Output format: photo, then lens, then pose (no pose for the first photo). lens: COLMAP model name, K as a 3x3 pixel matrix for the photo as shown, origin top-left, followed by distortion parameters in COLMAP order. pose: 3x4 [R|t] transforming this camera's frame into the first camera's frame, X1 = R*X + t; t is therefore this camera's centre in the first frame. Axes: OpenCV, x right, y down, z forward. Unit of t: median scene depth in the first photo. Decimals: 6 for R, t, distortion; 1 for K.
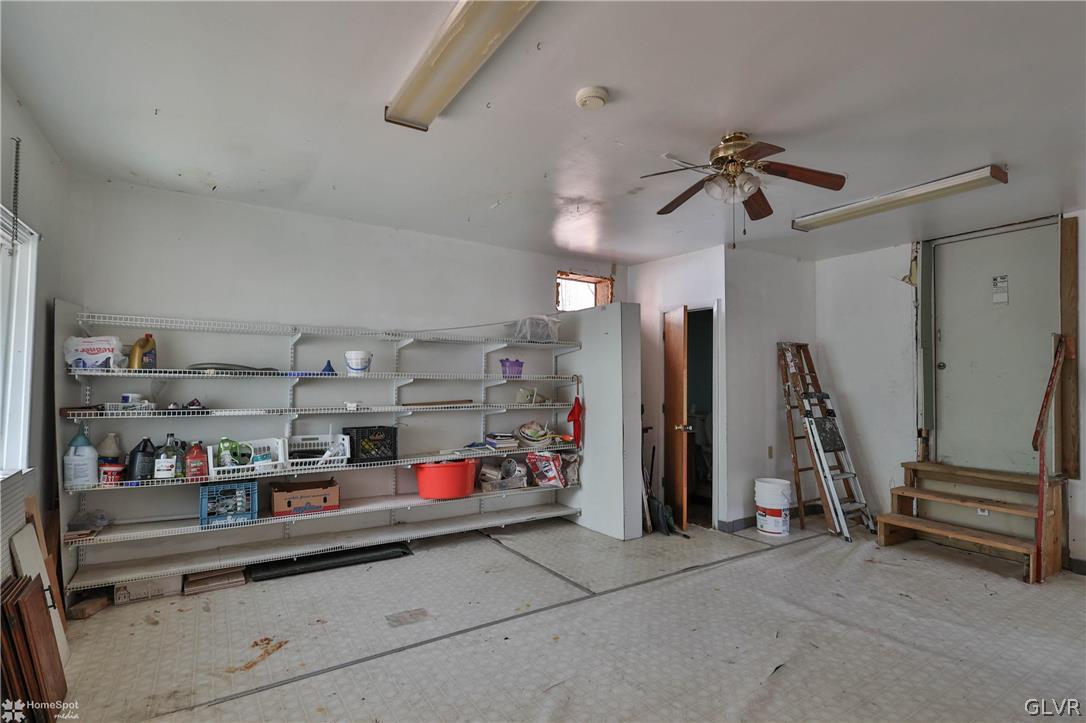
lens RADIAL K [[532.3, 0, 538.8], [0, 532.3, 360.4], [0, 0, 1]] dist [-0.000356, 0.000337]
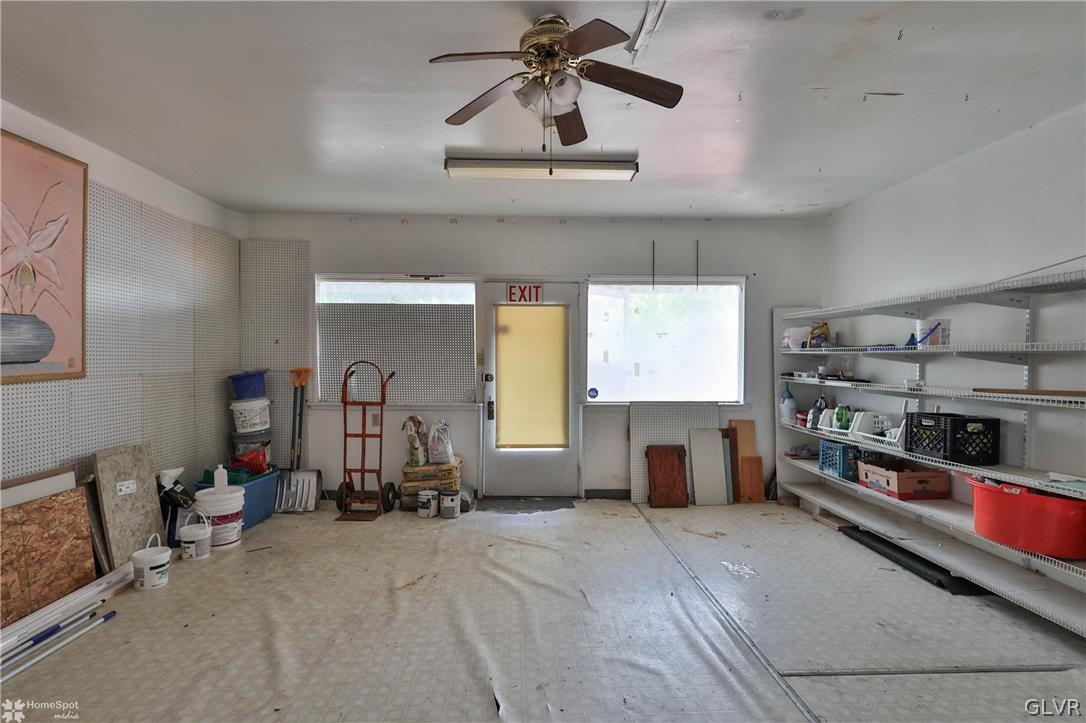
lens RADIAL K [[529.3, 0, 543.0], [0, 529.3, 361.5], [0, 0, 1]] dist [-0.025983, -0.000010]
pose [[-0.492240, -0.000997, -0.870459, 0.574611], [0.026467, 0.999520, -0.016112, 0.038563], [0.870057, -0.030969, -0.491977, 0.763477]]
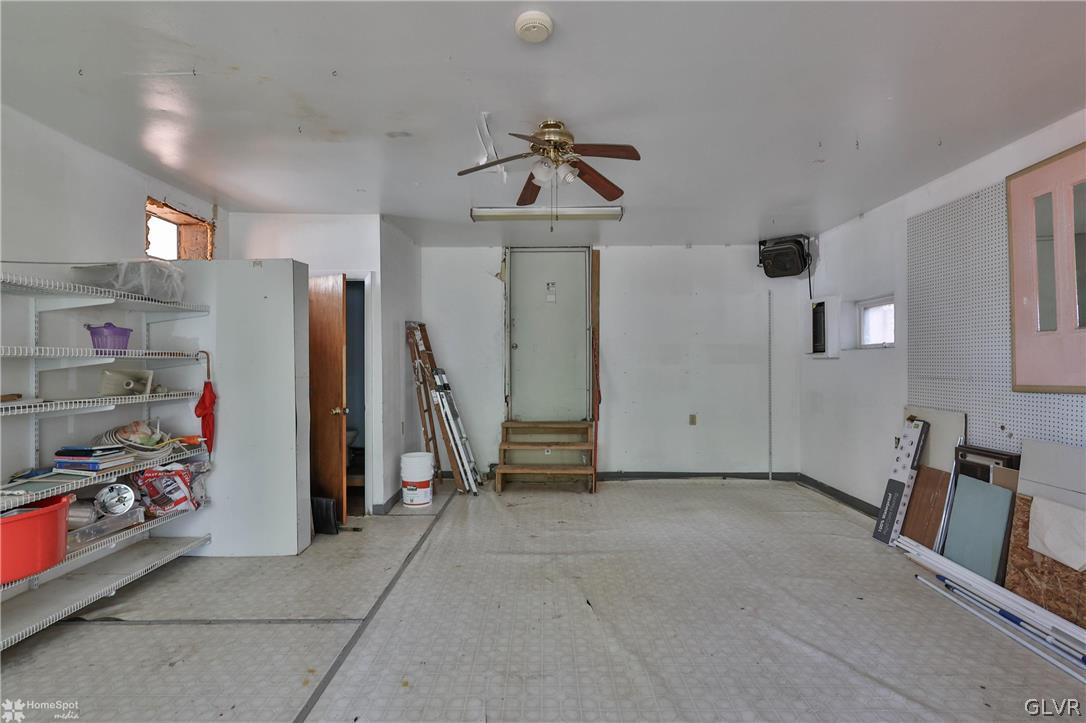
lens RADIAL K [[532.3, 0, 538.8], [0, 532.3, 360.4], [0, 0, 1]] dist [-0.000356, 0.000337]
pose [[0.547591, -0.006655, 0.836720, -0.303462], [-0.025814, 0.999358, 0.024842, 0.011188], [-0.836348, -0.035203, 0.547067, 0.247134]]
